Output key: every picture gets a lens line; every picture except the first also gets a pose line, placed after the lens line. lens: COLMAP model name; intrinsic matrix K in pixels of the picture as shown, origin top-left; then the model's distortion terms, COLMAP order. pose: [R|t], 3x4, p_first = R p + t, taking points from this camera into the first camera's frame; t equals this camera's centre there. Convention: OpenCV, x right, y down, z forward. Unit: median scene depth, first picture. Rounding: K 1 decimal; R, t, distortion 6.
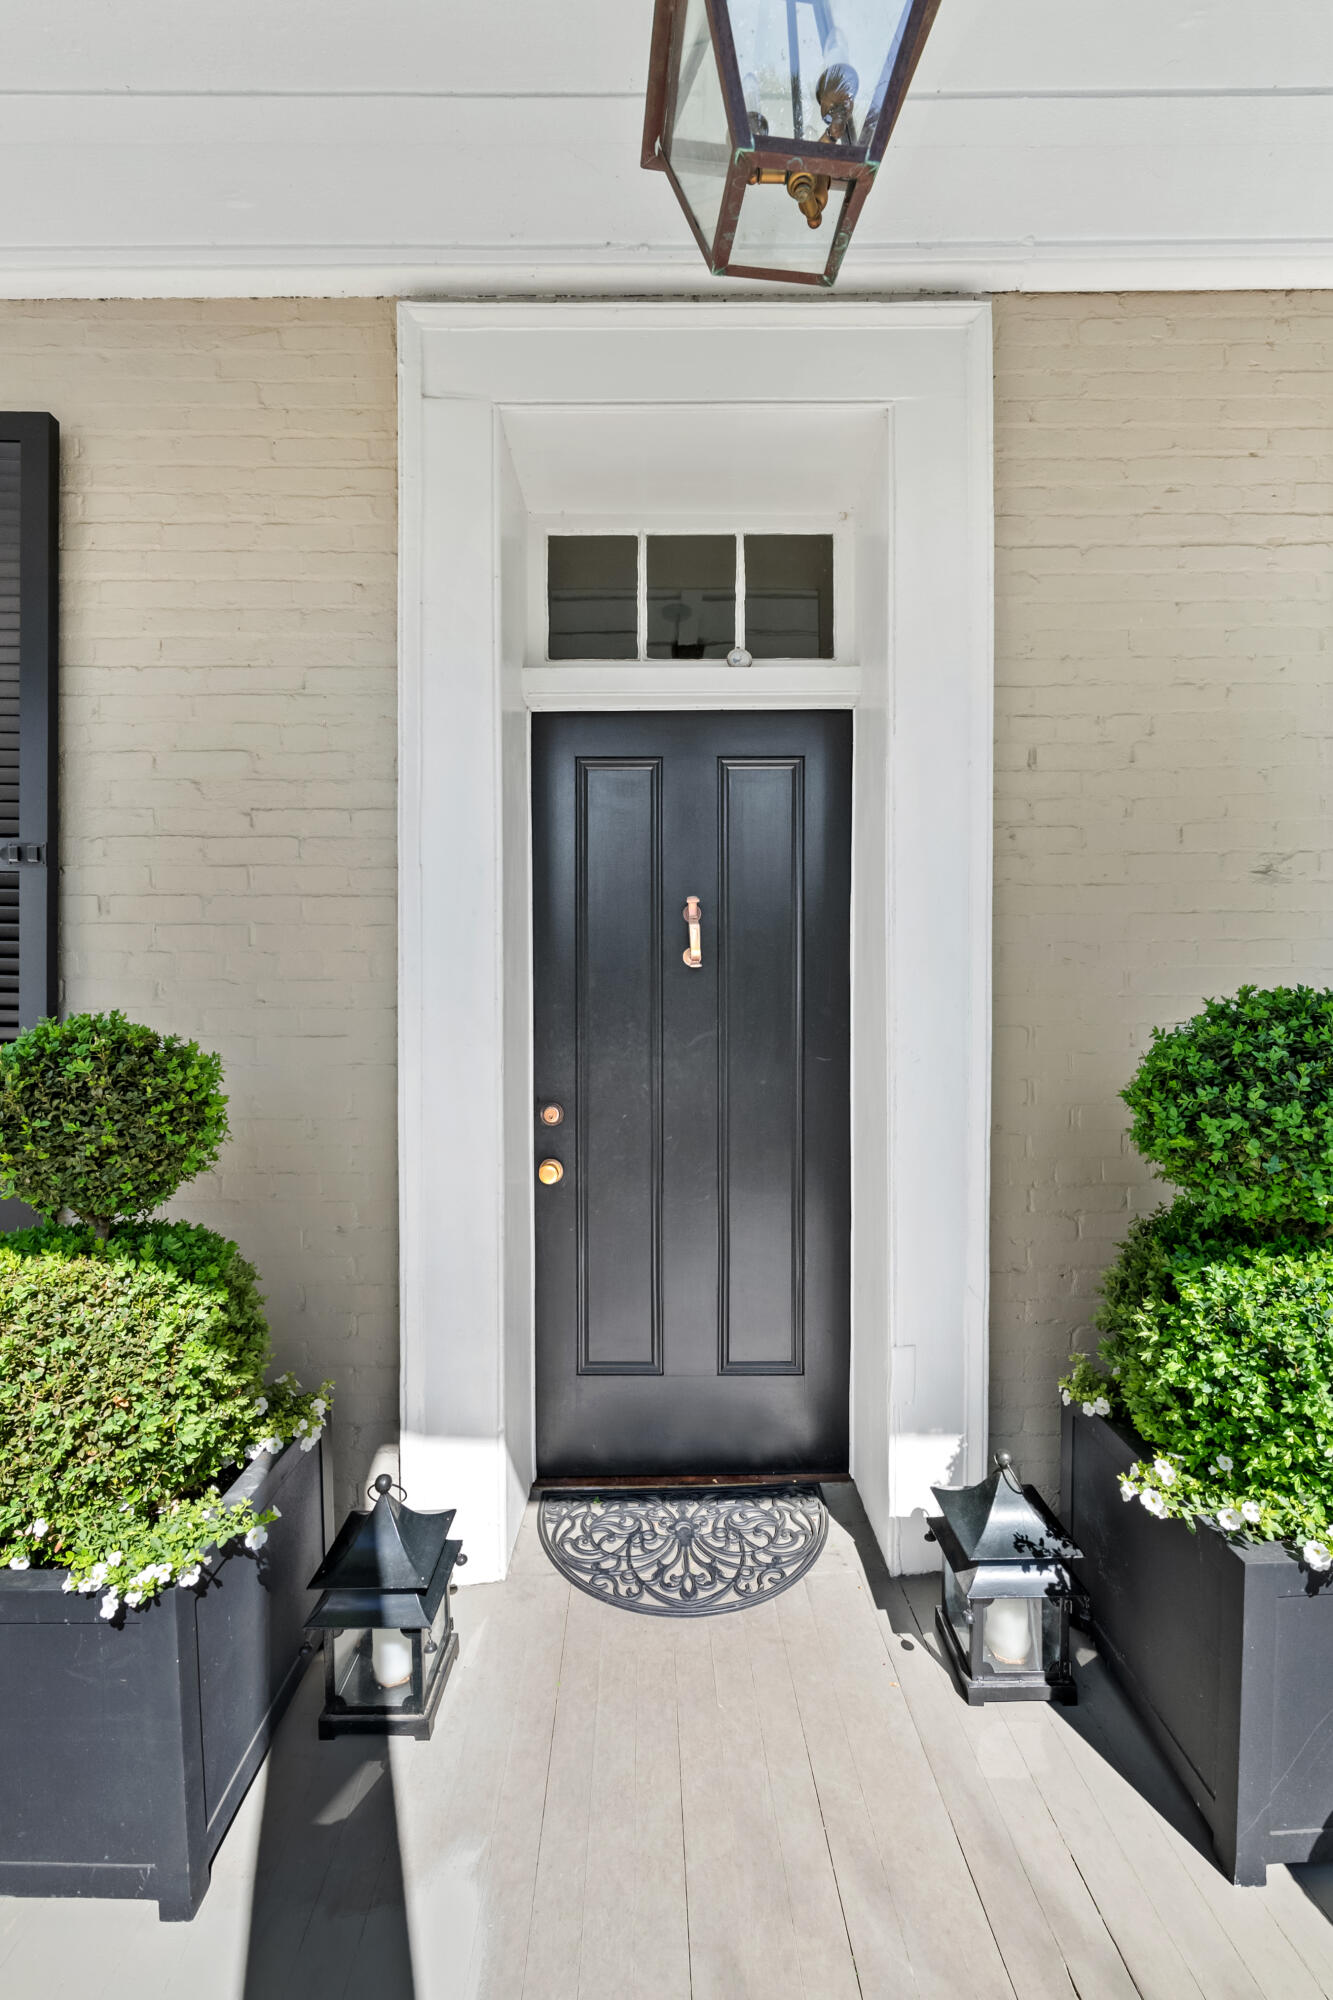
lens RADIAL K [[808.2, 0, 662.8], [0, 808.2, 997.2], [0, 0, 1]] dist [-0.001721, 0.000079]
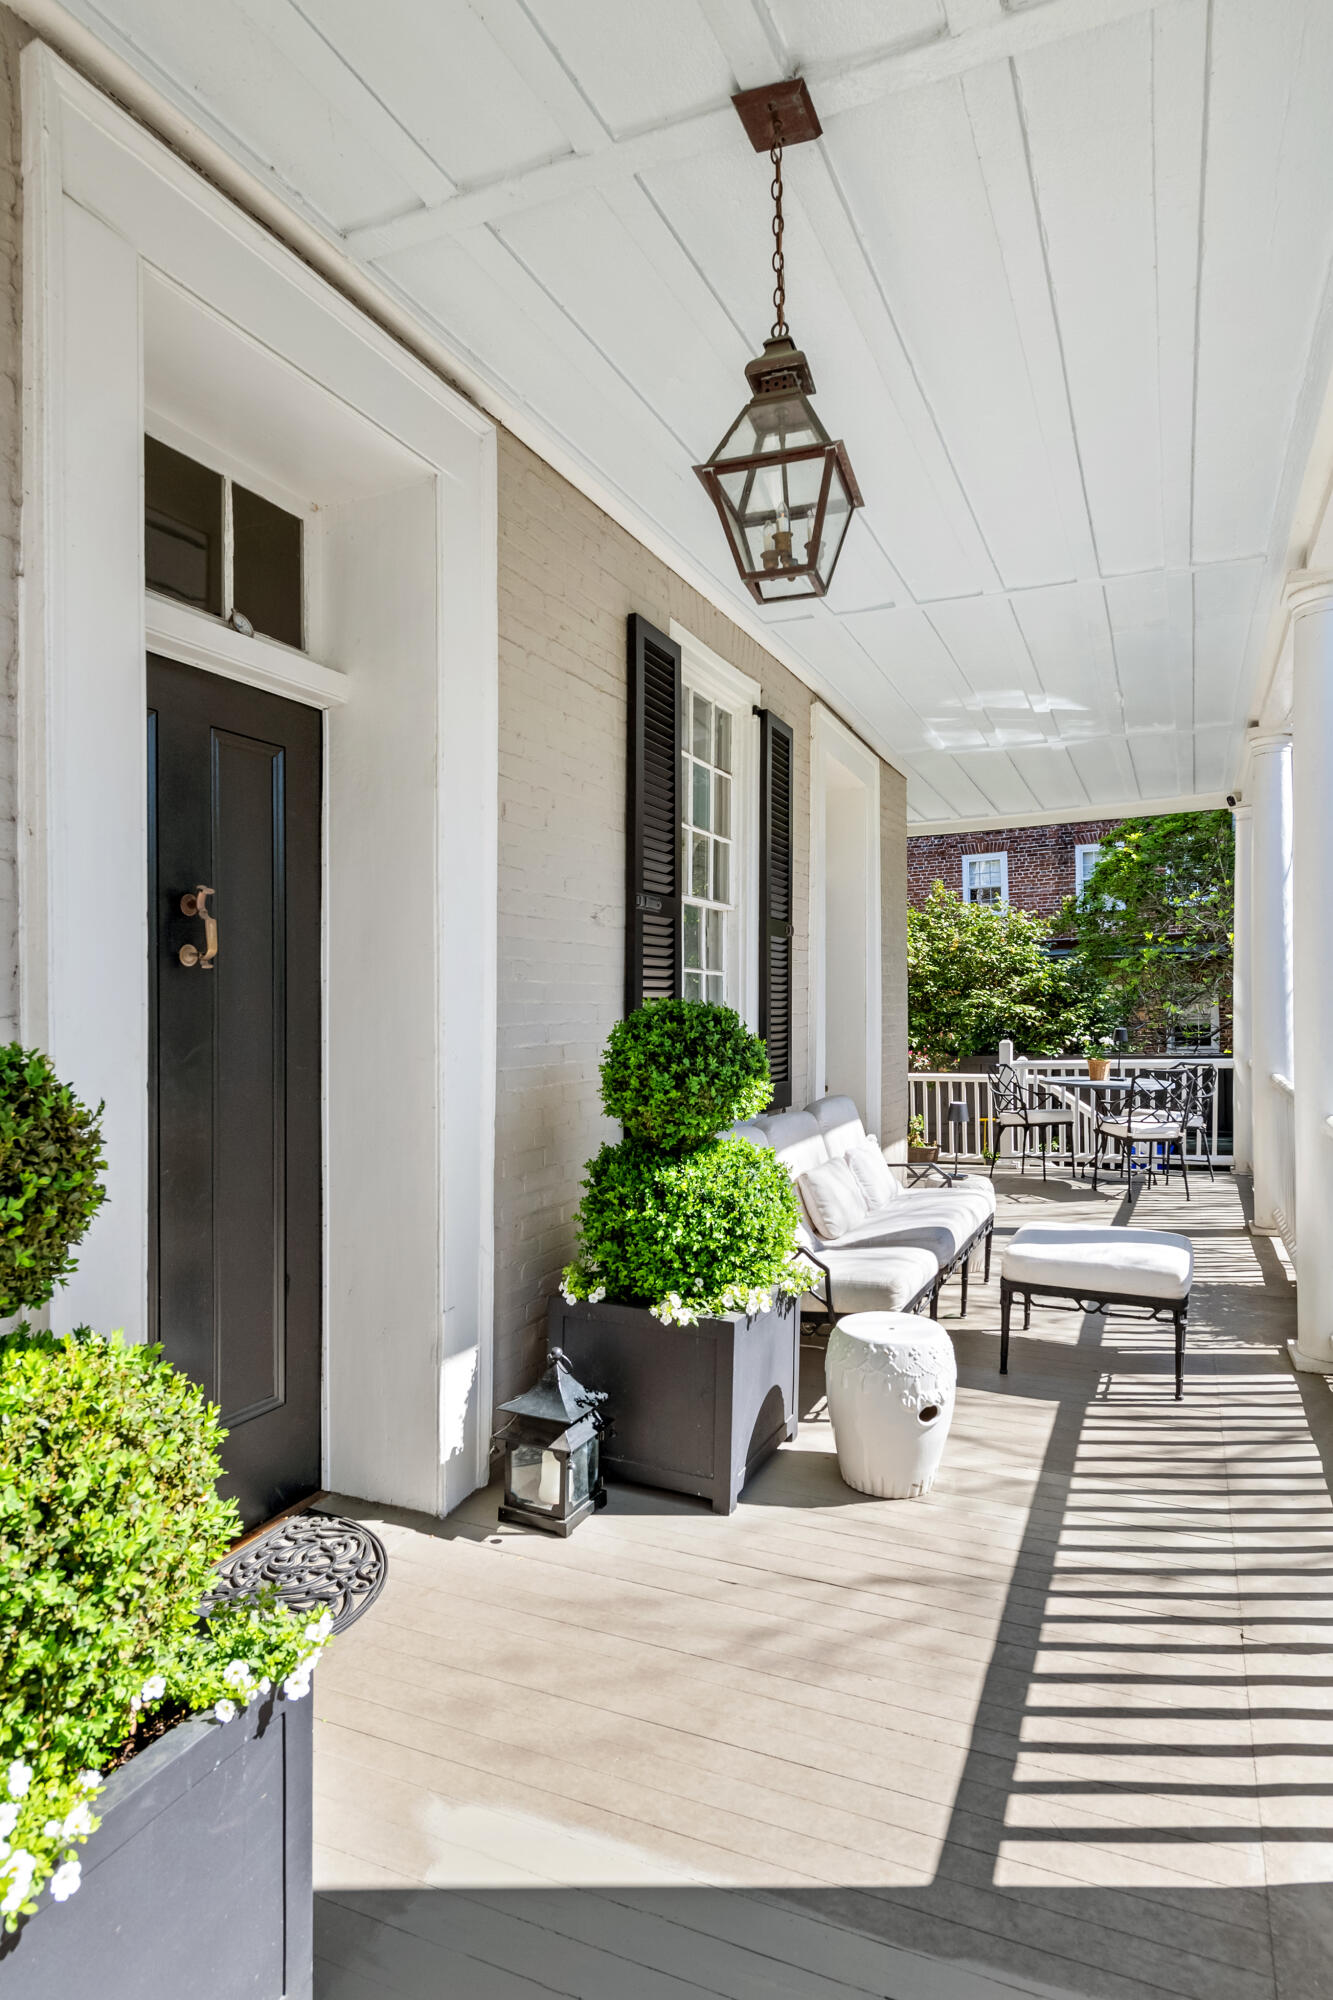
lens RADIAL K [[1137.3, 0, 668.2], [0, 1137.3, 1000.4], [0, 0, 1]] dist [0.003191, -0.005848]
pose [[0.412316, -0.003534, 0.911034, -0.986885], [-0.001372, 0.999989, 0.004500, -0.012159], [-0.911040, -0.003105, 0.412306, 0.058005]]
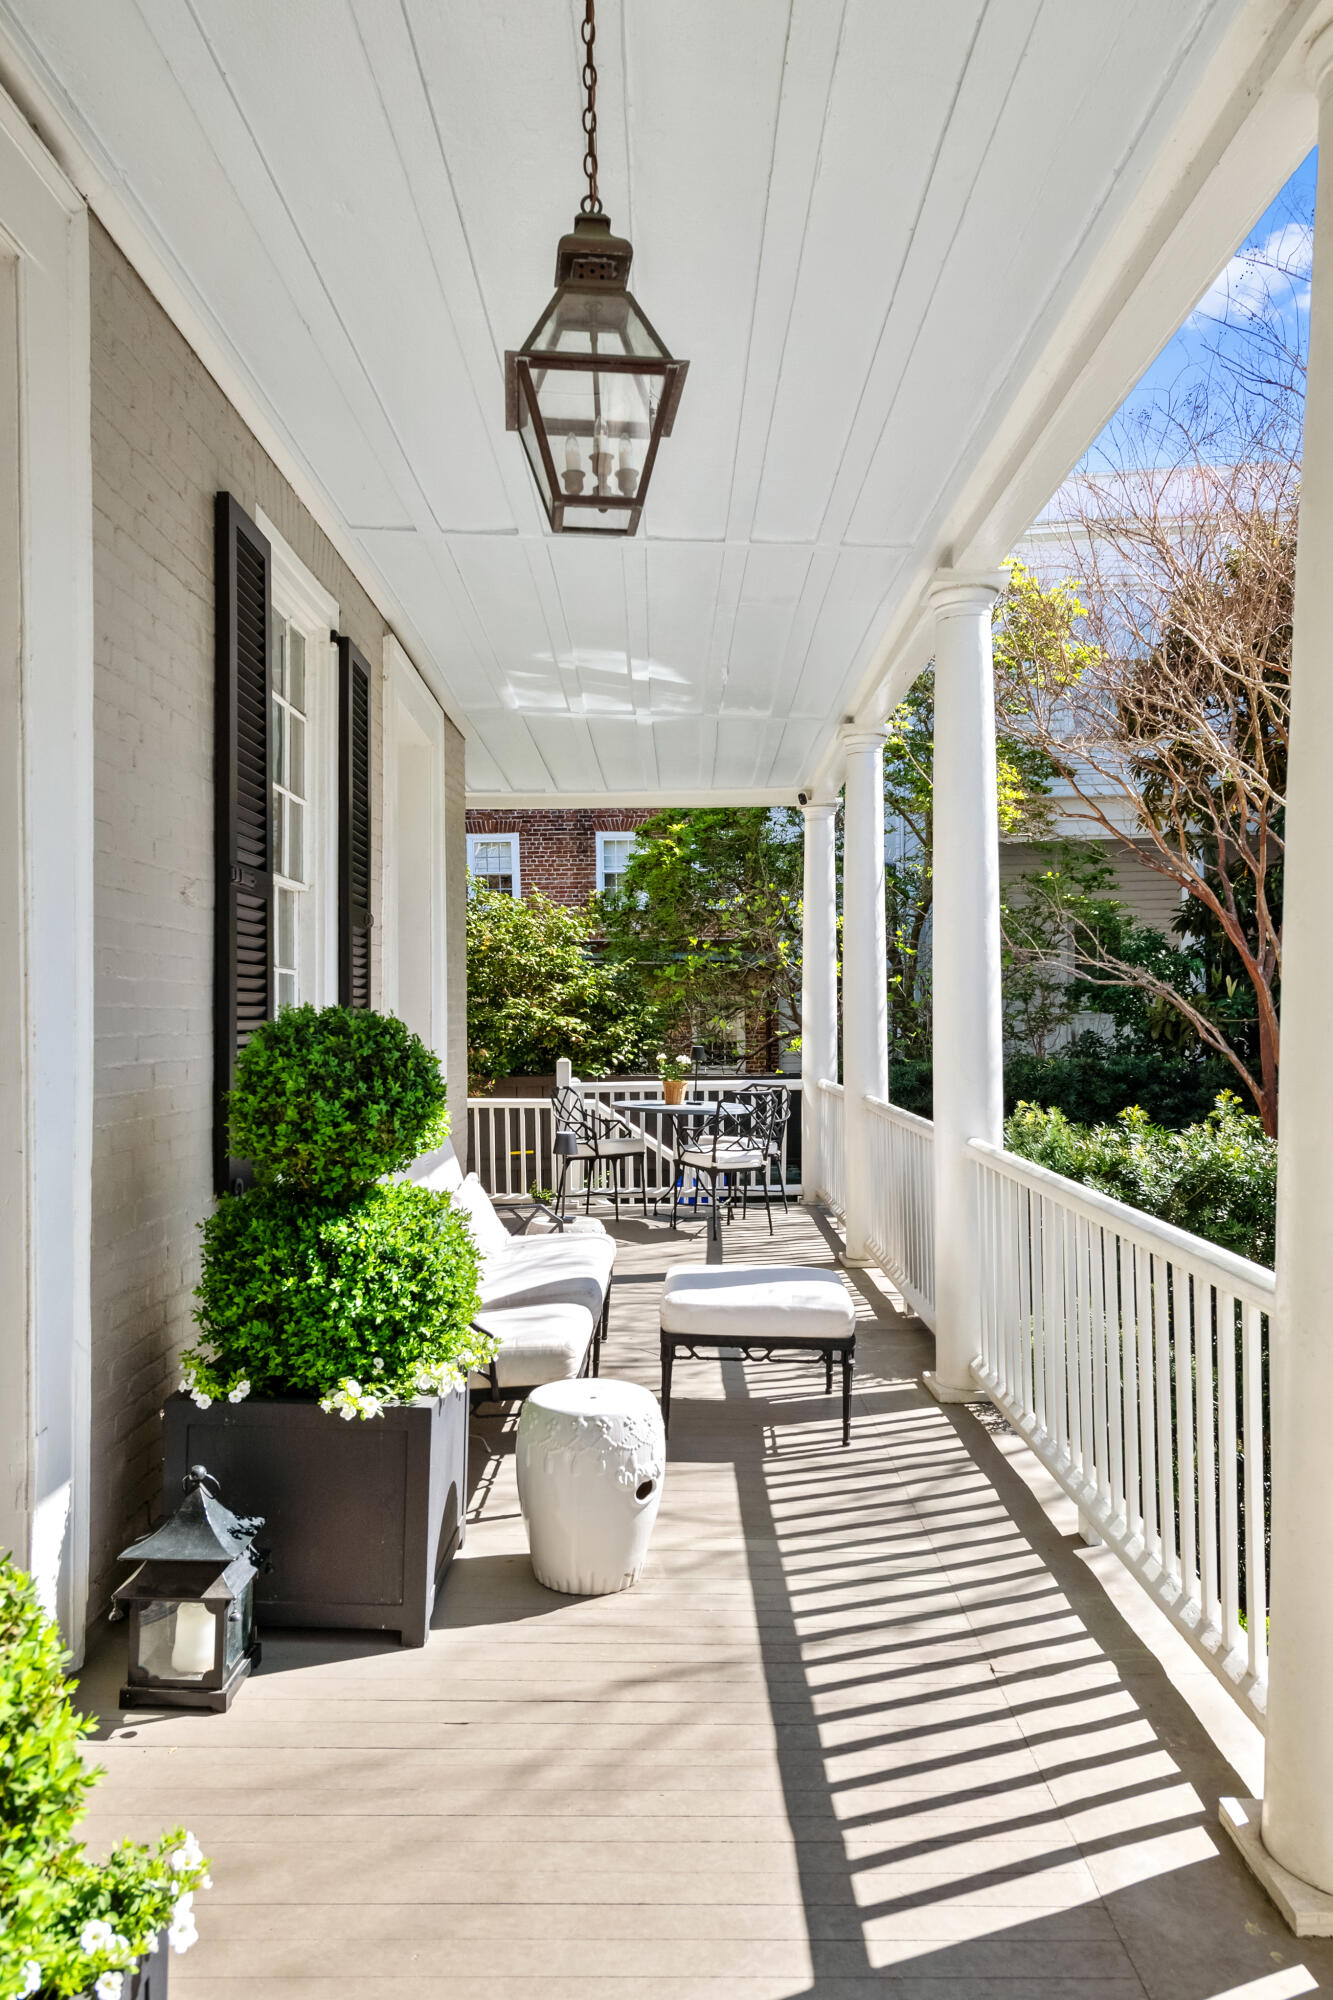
lens RADIAL K [[1410.7, 0, 696.6], [0, 1410.7, 1031.7], [0, 0, 1]] dist [0.009399, -0.000697]
pose [[-0.020468, -0.016434, 0.999655, -1.092202], [-0.022368, 0.999622, 0.015976, -0.012393], [-0.999540, -0.022033, -0.020828, 0.356824]]
